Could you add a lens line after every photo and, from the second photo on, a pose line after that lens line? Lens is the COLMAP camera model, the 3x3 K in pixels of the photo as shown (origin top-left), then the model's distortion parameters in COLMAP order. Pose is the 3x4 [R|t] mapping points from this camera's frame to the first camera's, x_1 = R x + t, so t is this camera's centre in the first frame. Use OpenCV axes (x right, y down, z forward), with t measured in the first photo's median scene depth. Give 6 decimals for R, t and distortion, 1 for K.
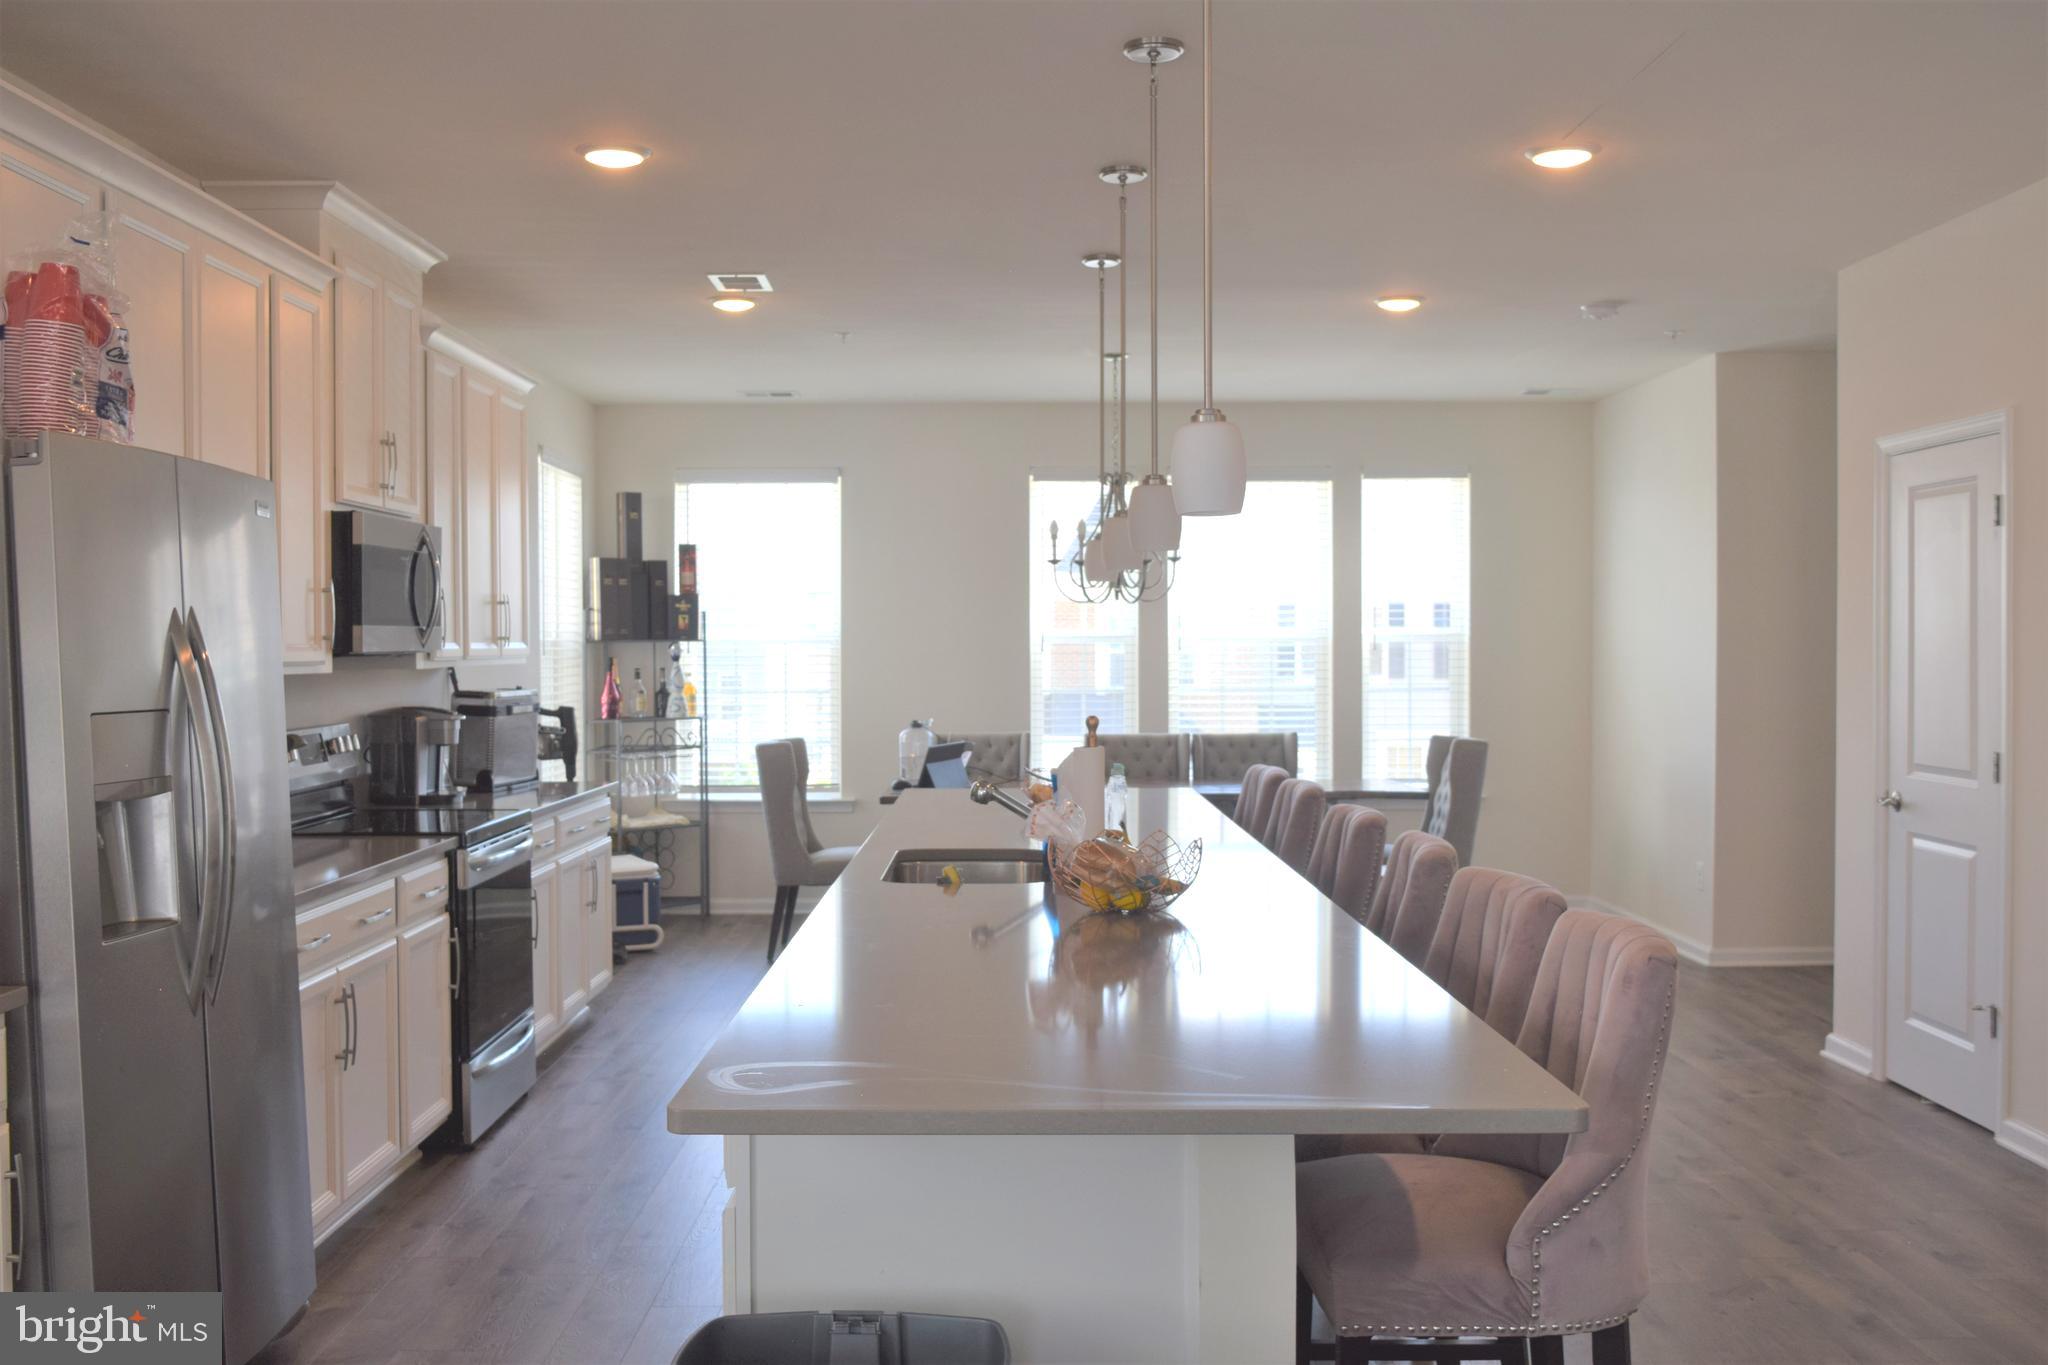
lens RADIAL K [[1936.8, 0, 1024.2], [0, 1936.8, 683.6], [0, 0, 1]] dist [-0.005552, 0.000000]
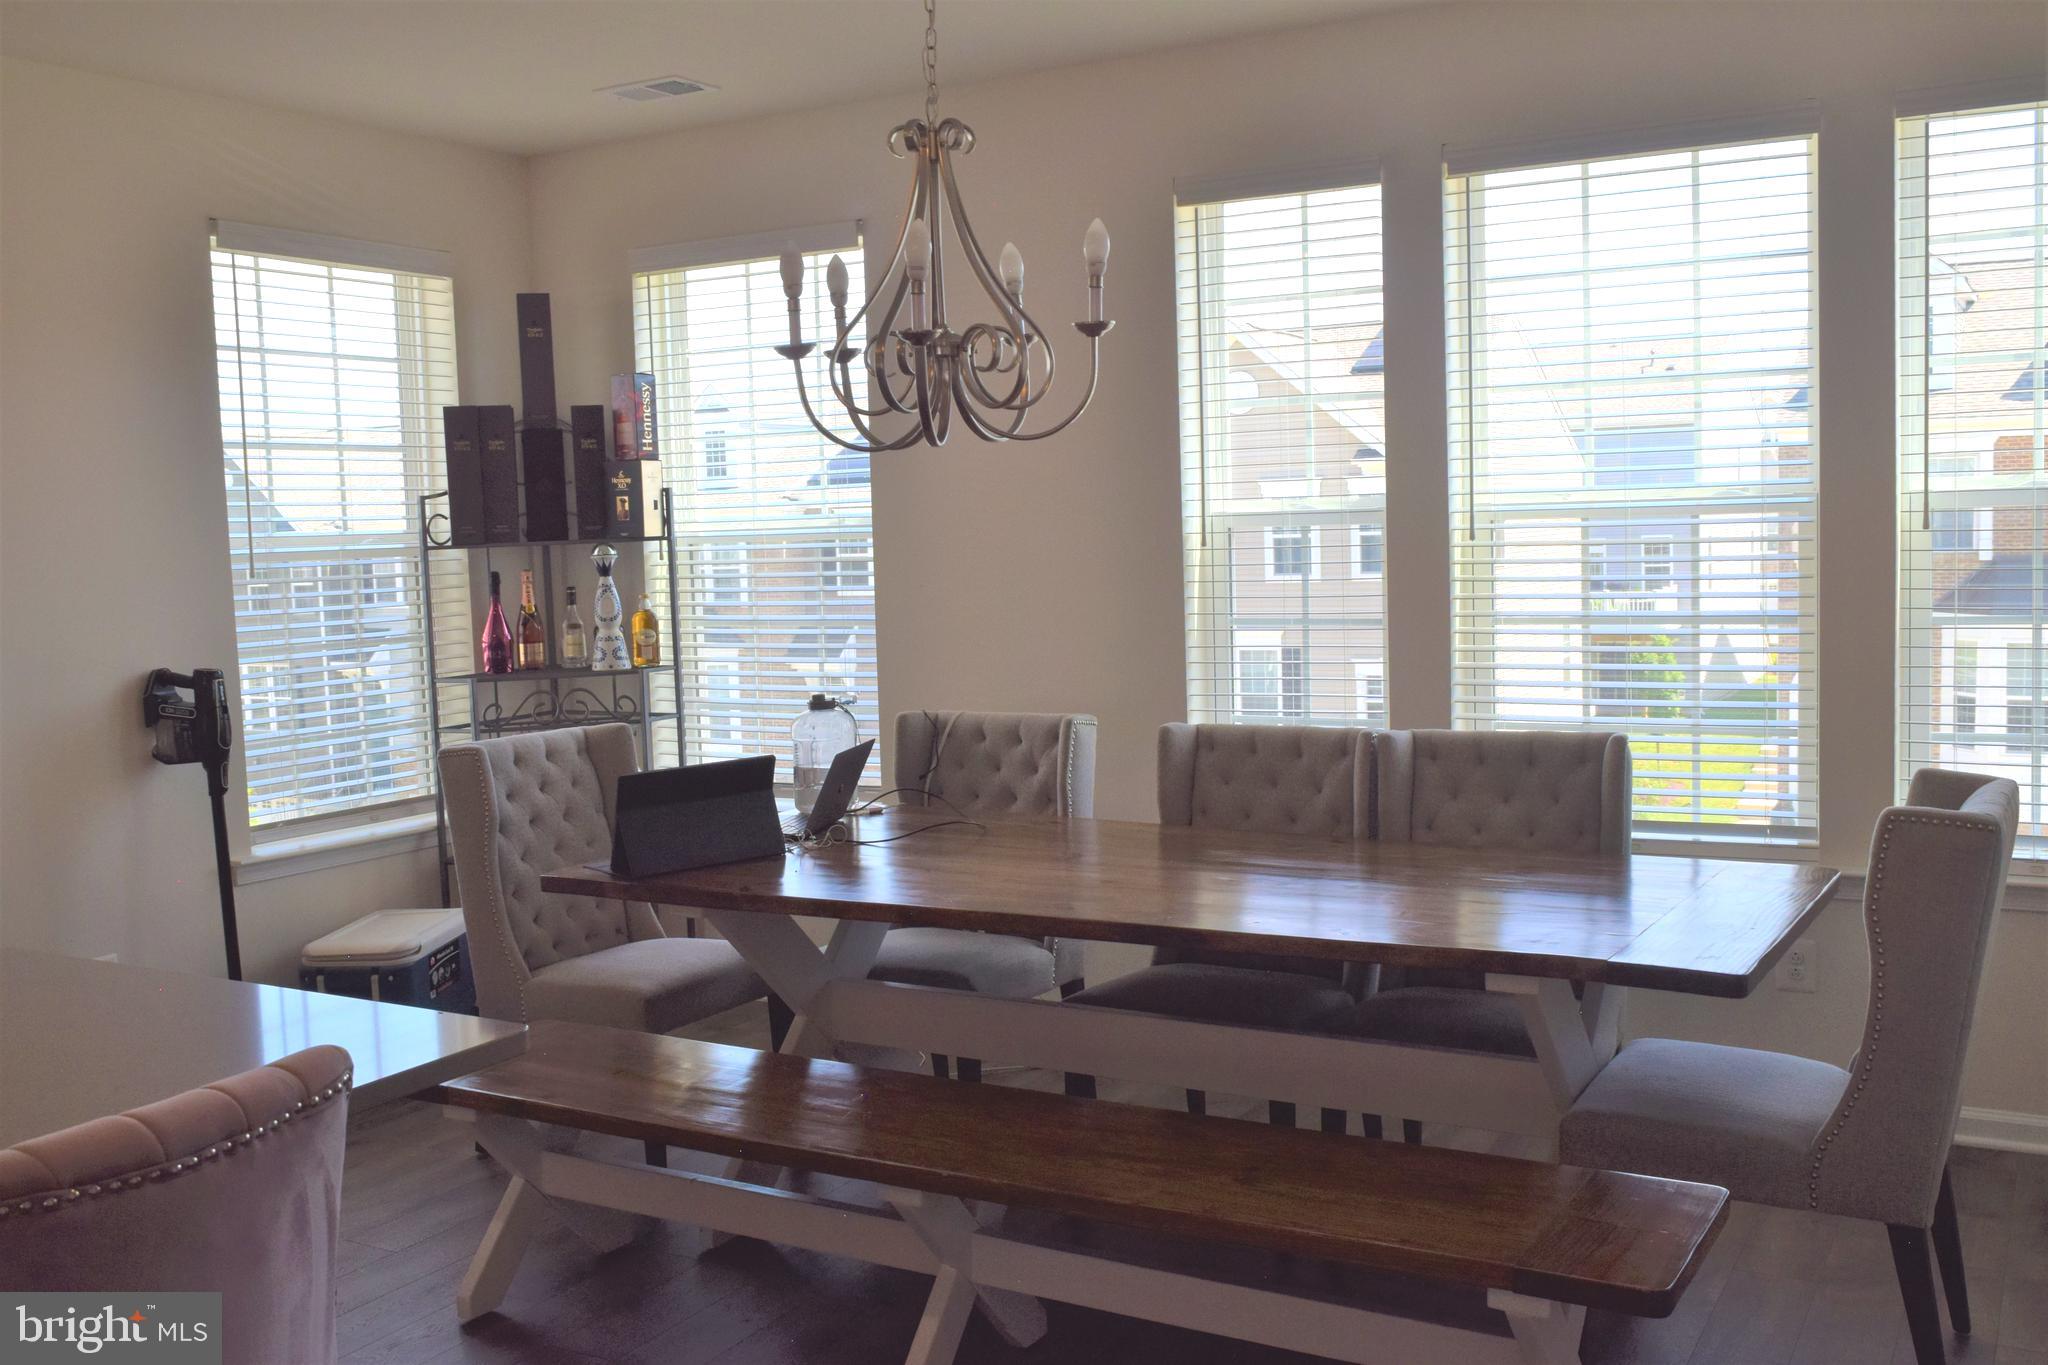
lens RADIAL K [[1936.8, 0, 1026.7], [0, 1936.8, 675.3], [0, 0, 1]] dist [-0.005552, 0.000000]
pose [[0.868202, 0.013337, -0.496032, 0.228812], [0.020939, 0.997764, 0.063477, -0.015926], [0.495769, -0.065497, 0.865981, 0.549797]]
